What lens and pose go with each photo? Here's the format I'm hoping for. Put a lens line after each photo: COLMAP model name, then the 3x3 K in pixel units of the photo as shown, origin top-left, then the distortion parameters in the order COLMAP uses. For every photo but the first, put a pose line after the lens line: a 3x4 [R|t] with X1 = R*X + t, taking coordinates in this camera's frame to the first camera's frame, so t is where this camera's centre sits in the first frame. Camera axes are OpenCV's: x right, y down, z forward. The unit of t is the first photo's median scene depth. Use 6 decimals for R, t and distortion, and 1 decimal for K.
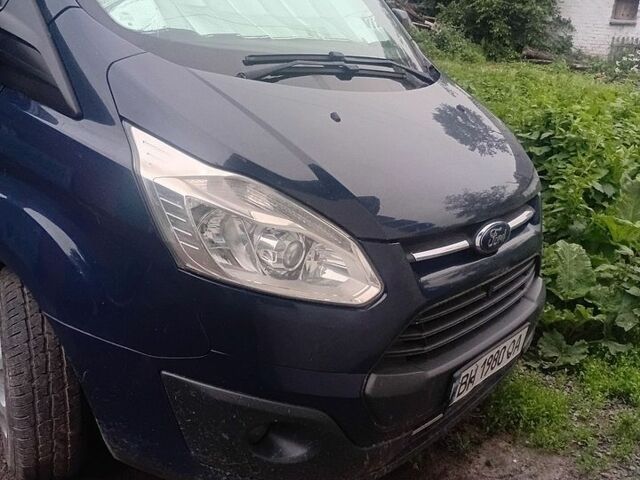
lens RADIAL K [[655.4, 0, 320.0], [0, 655.4, 240.0], [0, 0, 1]] dist [0.118443, -0.291773]
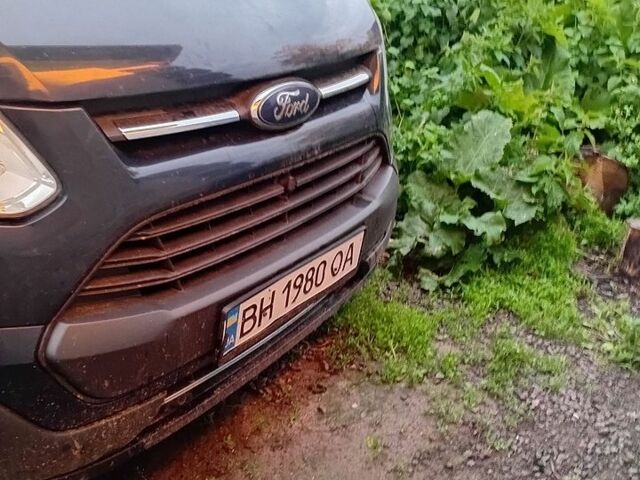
lens RADIAL K [[655.4, 0, 320.0], [0, 655.4, 240.0], [0, 0, 1]] dist [0.118443, -0.291773]
pose [[0.995017, -0.063859, 0.076576, 0.243799], [0.053685, 0.990287, 0.128255, 0.049302], [-0.084022, -0.123505, 0.988780, 0.314660]]
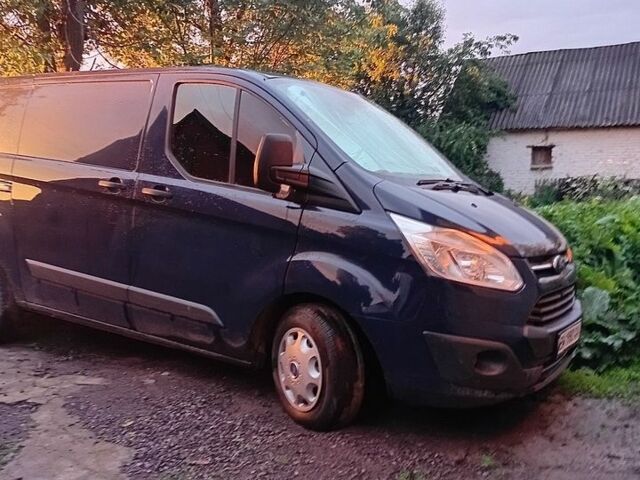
lens RADIAL K [[655.4, 0, 320.0], [0, 655.4, 240.0], [0, 0, 1]] dist [0.118443, -0.291773]
pose [[0.990564, -0.089088, 0.104143, -0.600380], [0.111714, 0.965058, -0.237031, 0.302634], [-0.079387, 0.246429, 0.965904, -0.765376]]
